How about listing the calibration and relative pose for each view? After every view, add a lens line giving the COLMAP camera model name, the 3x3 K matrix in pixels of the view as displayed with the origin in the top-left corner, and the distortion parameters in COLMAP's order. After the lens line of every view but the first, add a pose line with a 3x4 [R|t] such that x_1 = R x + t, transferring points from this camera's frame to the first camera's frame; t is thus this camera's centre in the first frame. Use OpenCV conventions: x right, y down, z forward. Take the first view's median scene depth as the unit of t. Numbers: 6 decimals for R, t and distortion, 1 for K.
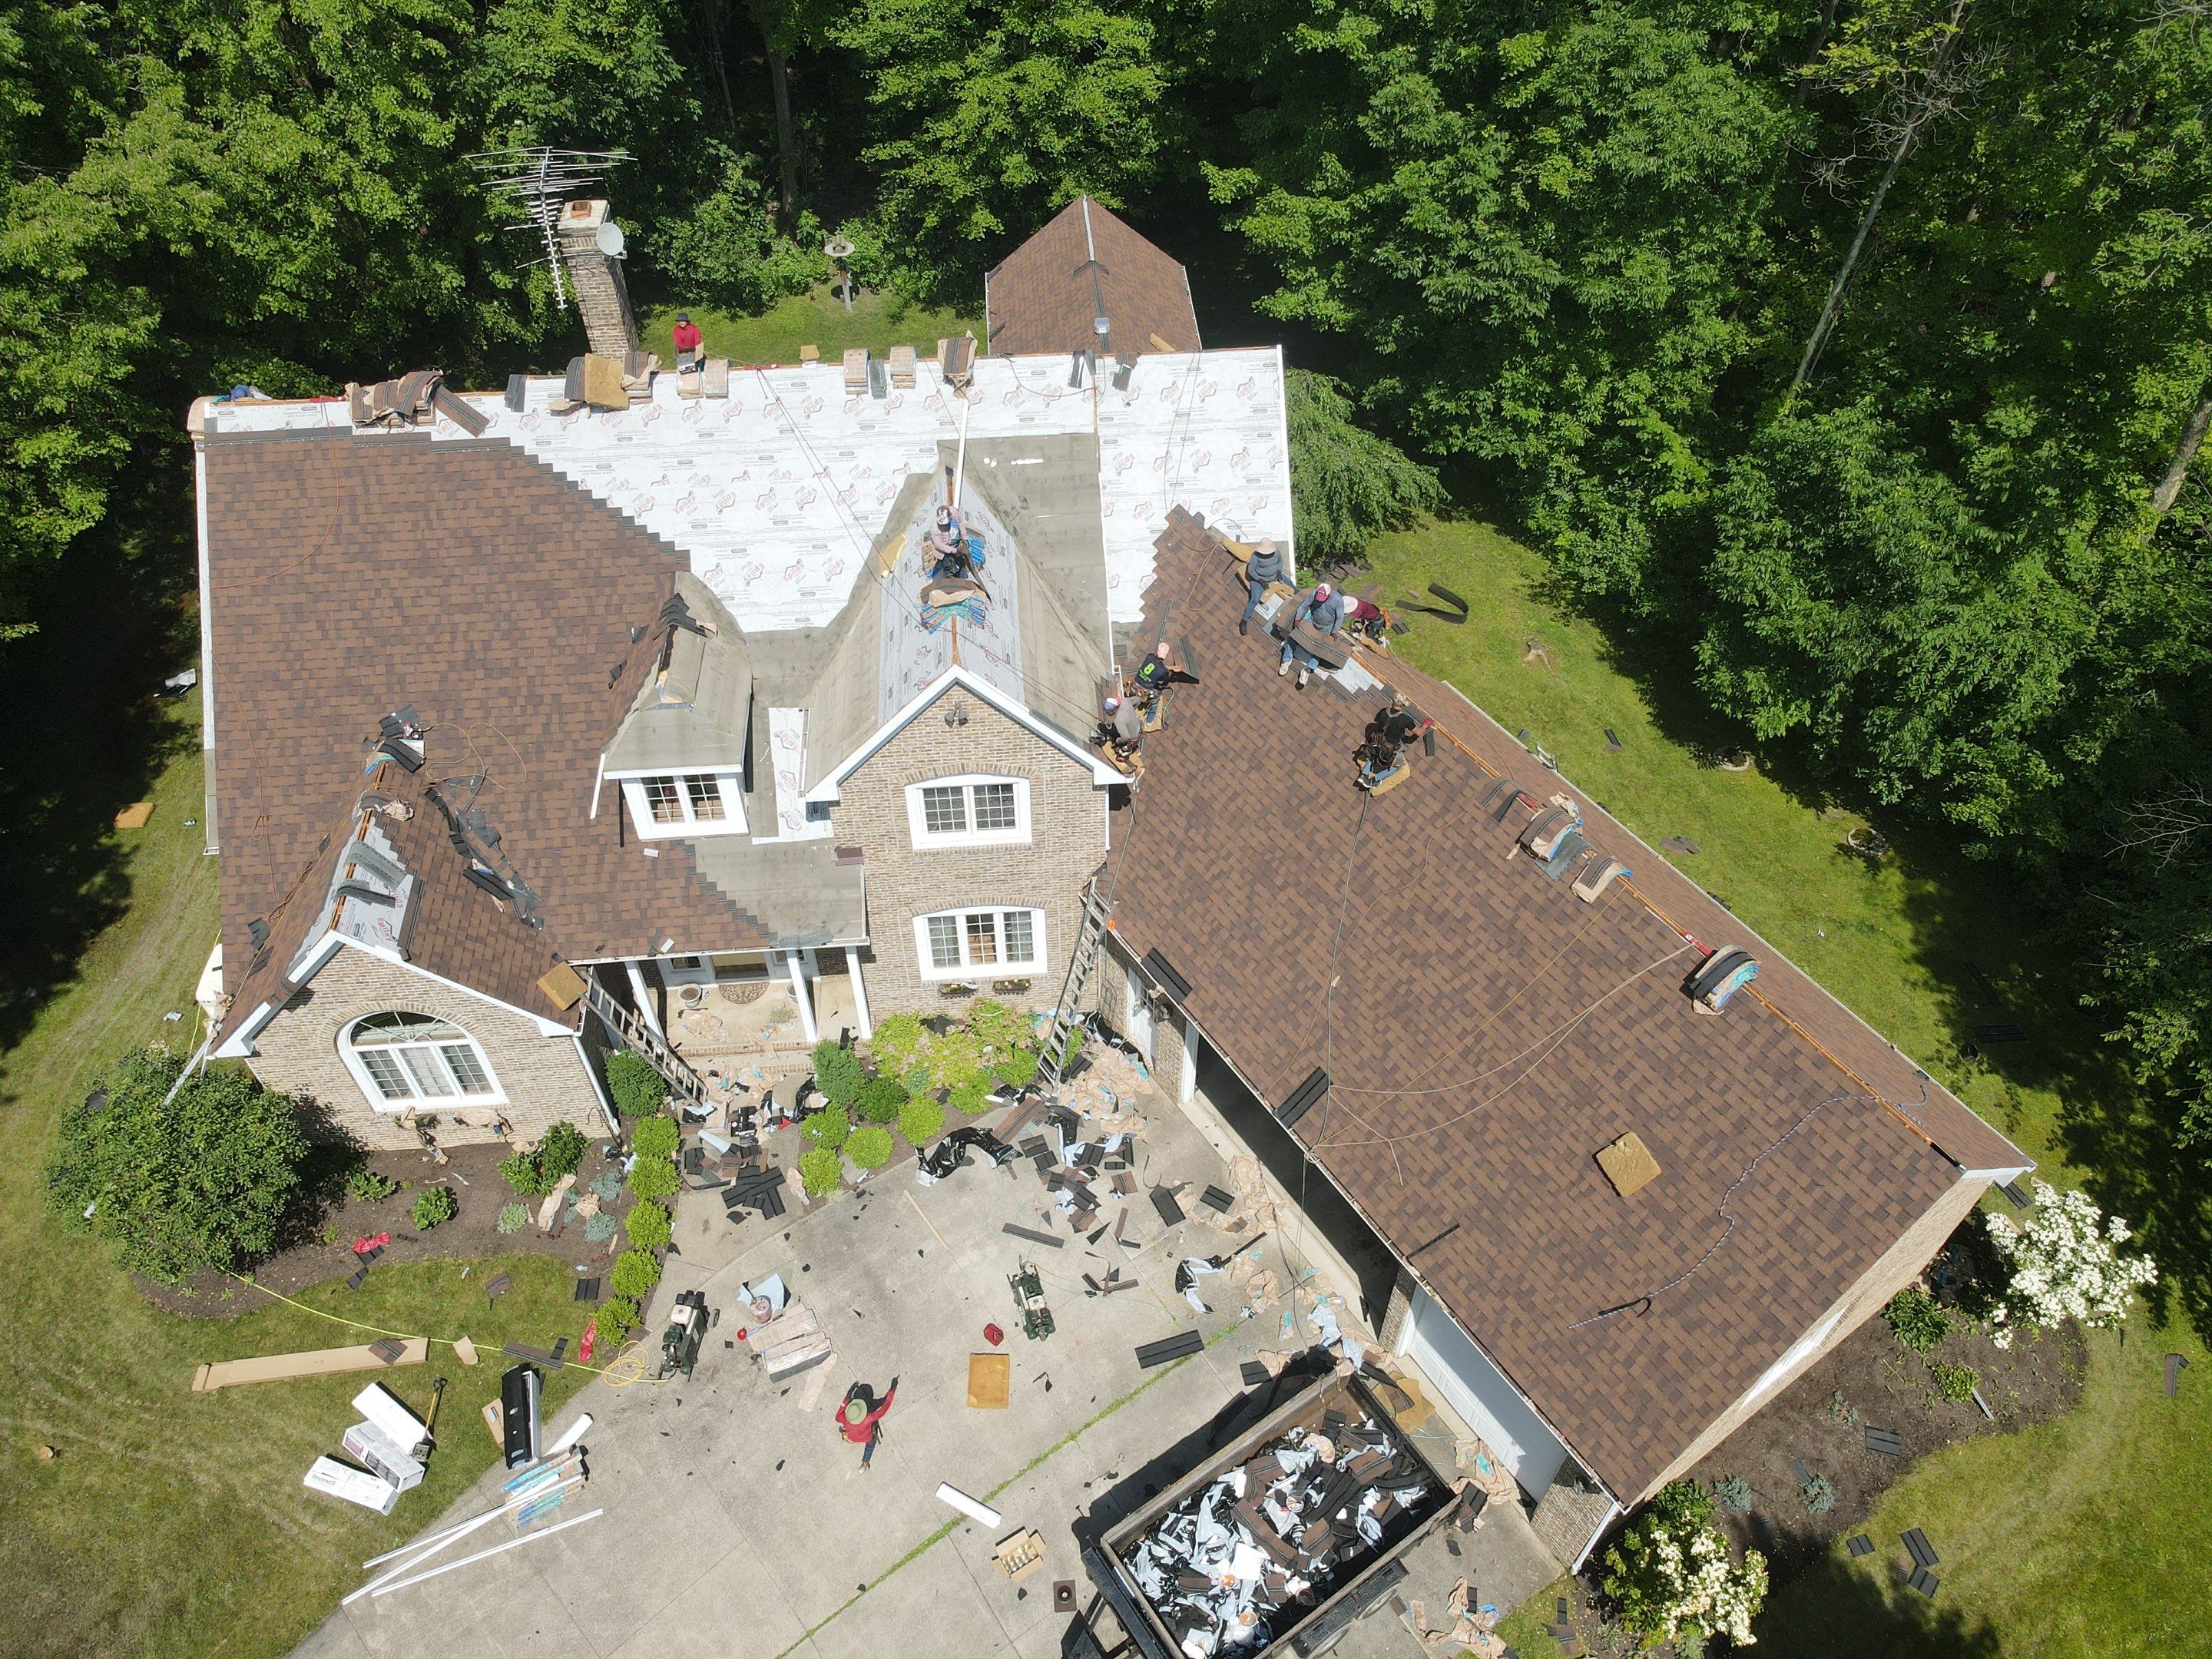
lens RADIAL K [[1631.7, 0, 1106.0], [0, 1631.7, 829.5], [0, 0, 1]] dist [0.000525, -0.000442]
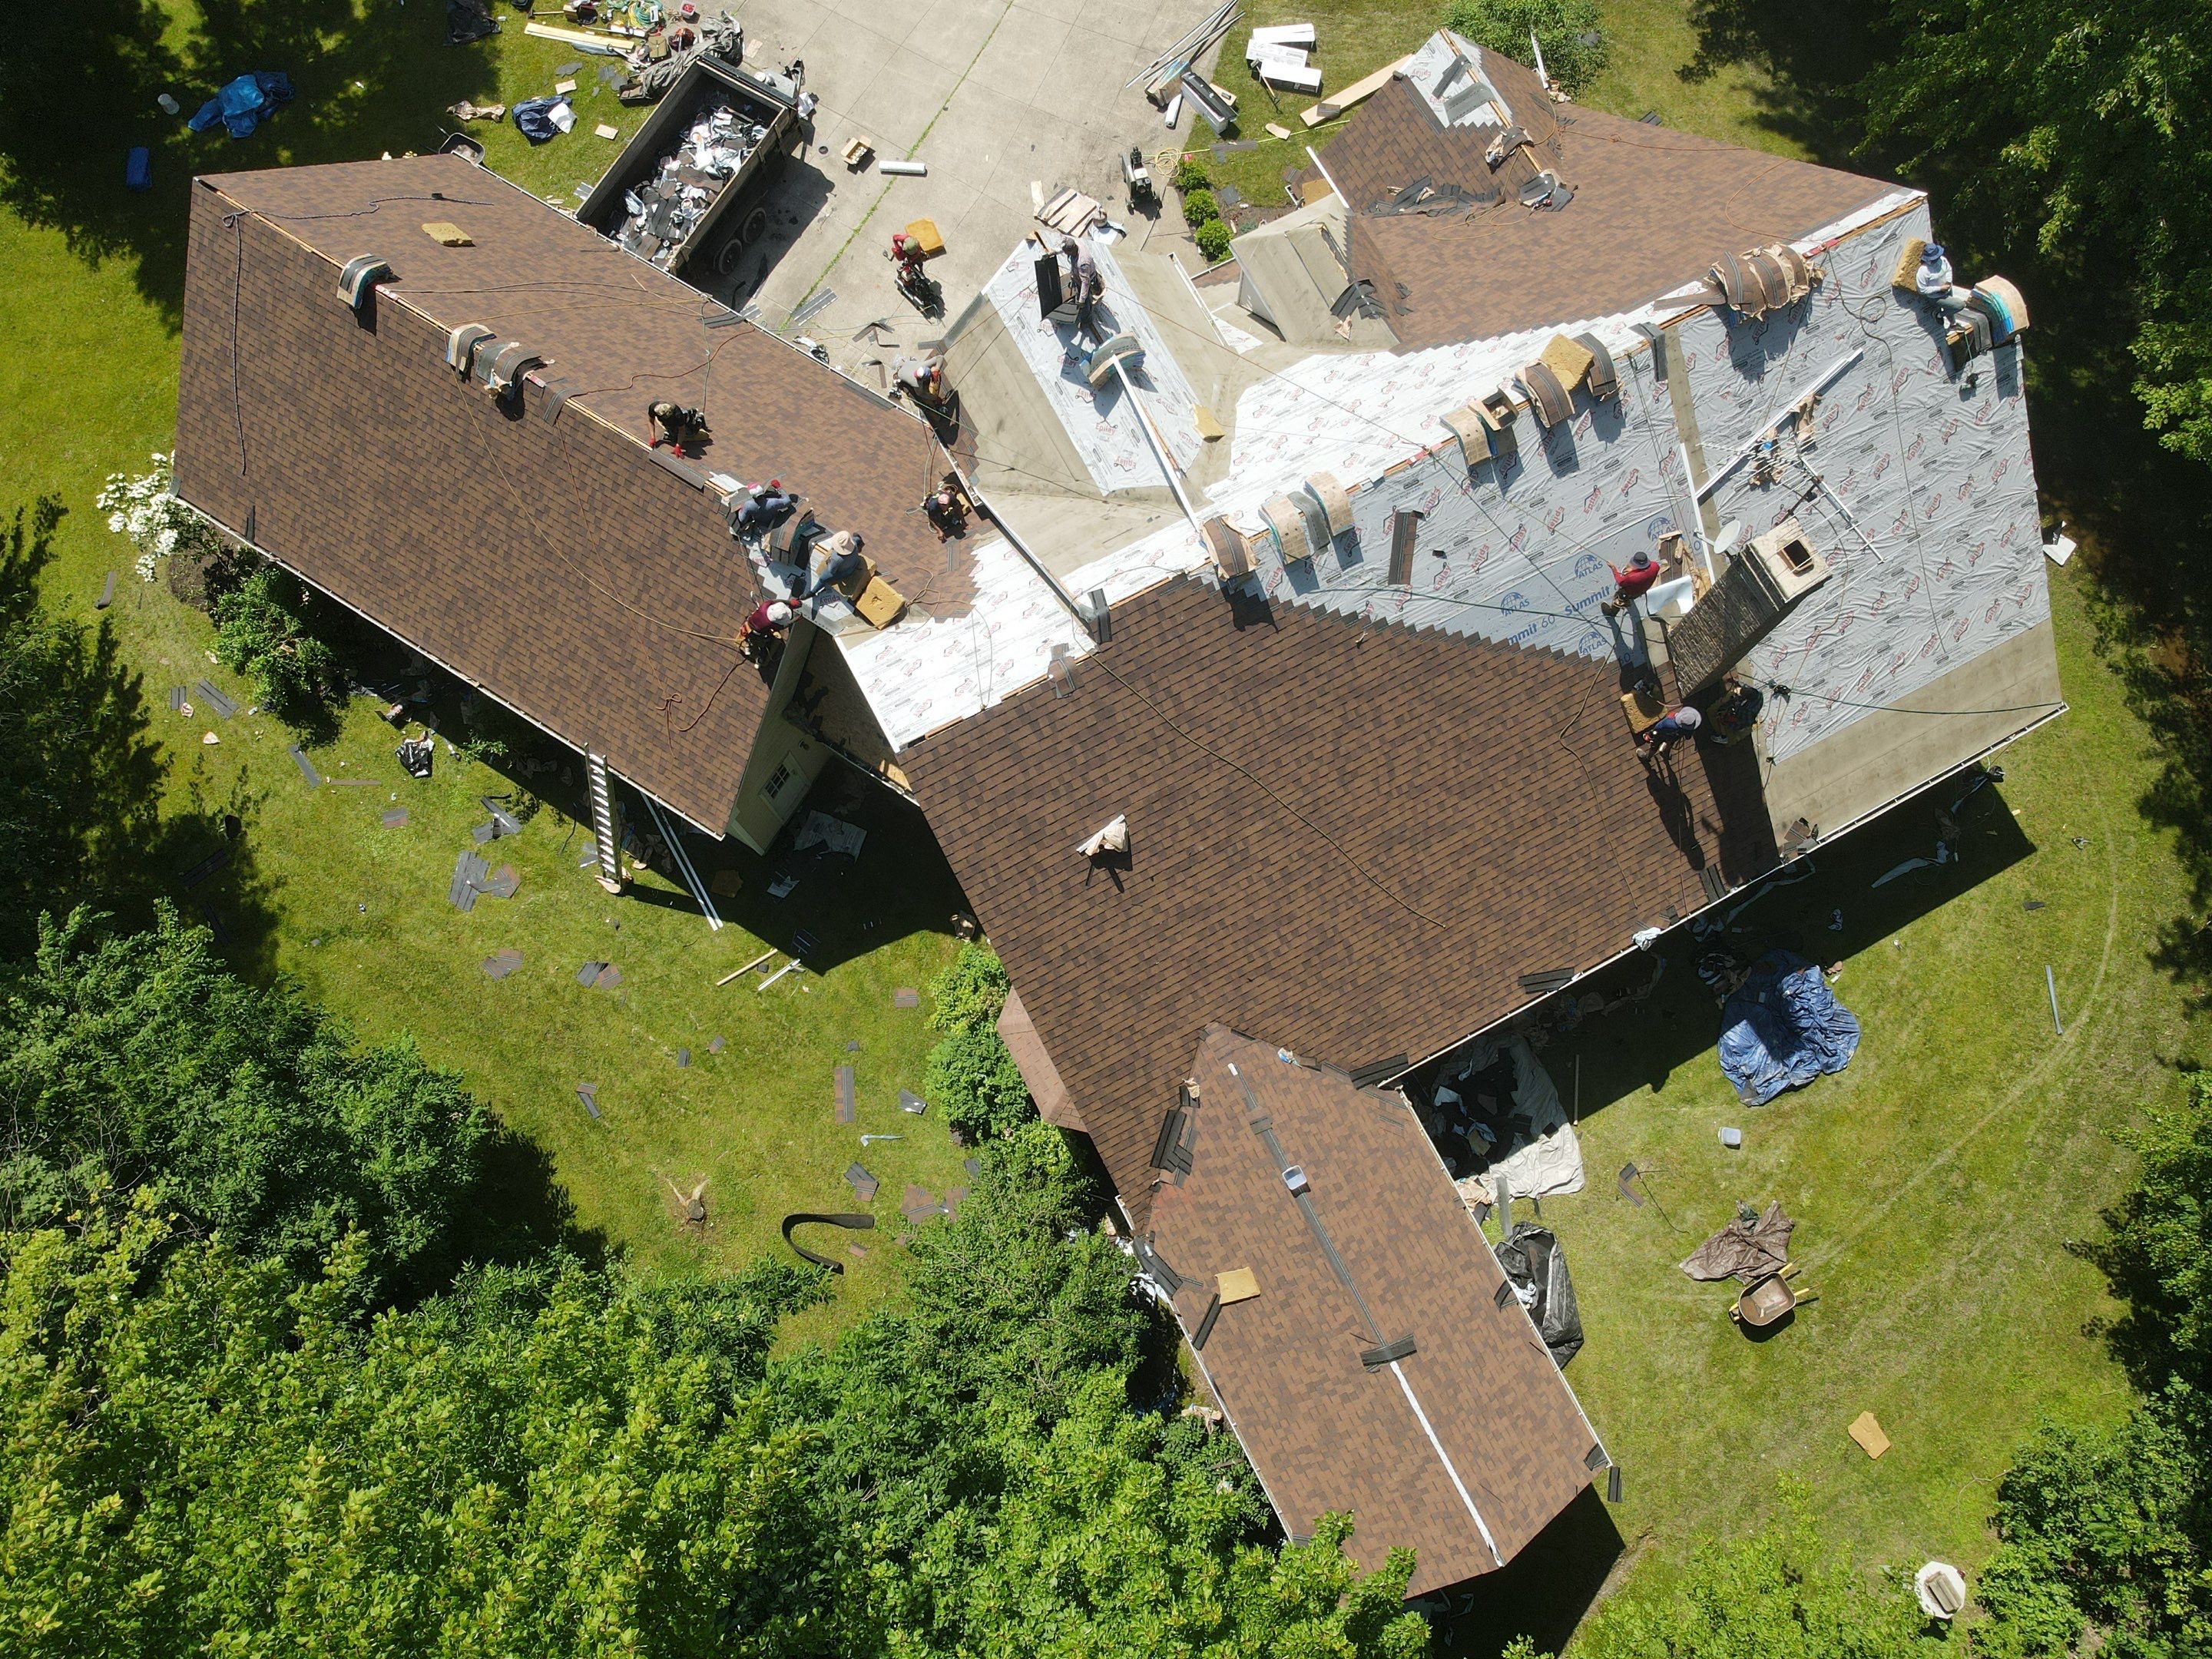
lens RADIAL K [[1631.7, 0, 1106.0], [0, 1631.7, 829.5], [0, 0, 1]] dist [0.000525, -0.000442]
pose [[-0.918685, 0.383847, -0.093160, 0.113563], [-0.285906, -0.483479, 0.827349, -1.141859], [0.272535, 0.786708, 0.553909, 0.677089]]
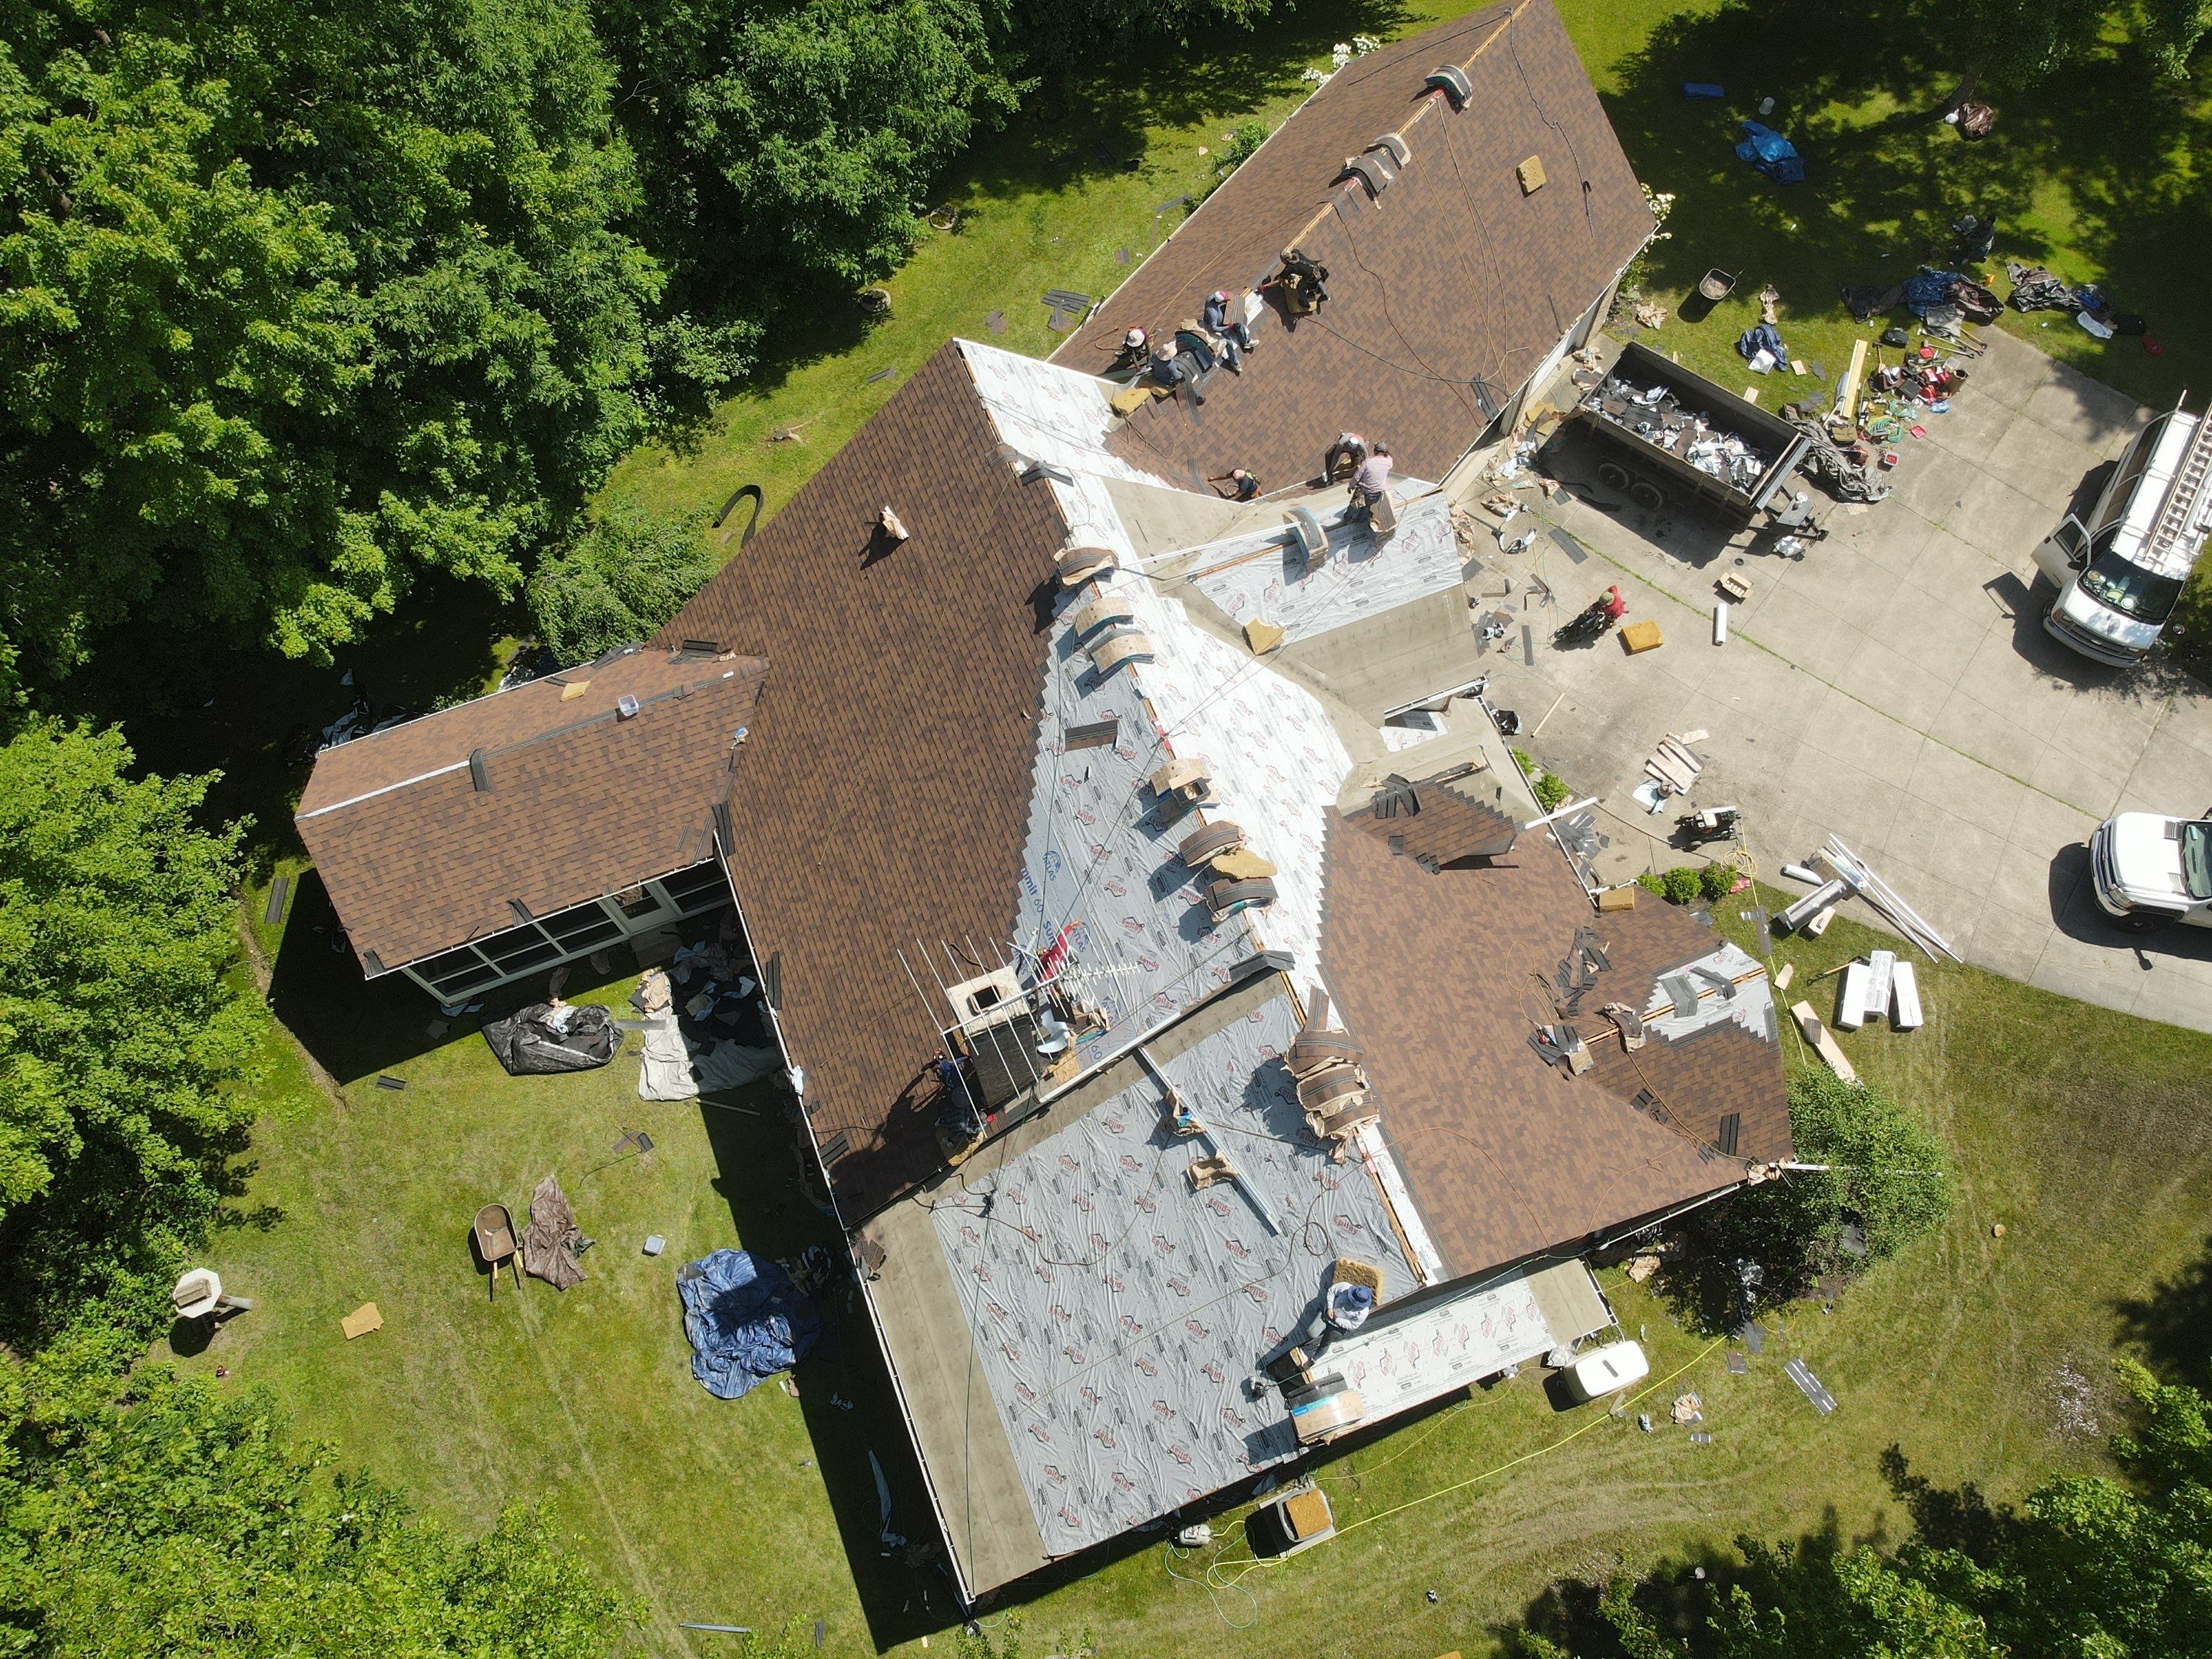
lens RADIAL K [[1631.7, 0, 1106.0], [0, 1631.7, 829.5], [0, 0, 1]] dist [0.000525, -0.000442]
pose [[-0.289366, -0.871946, 0.394939, -0.673393], [0.713084, 0.078884, 0.696627, -1.030528], [-0.638576, 0.483205, 0.598944, 0.524208]]
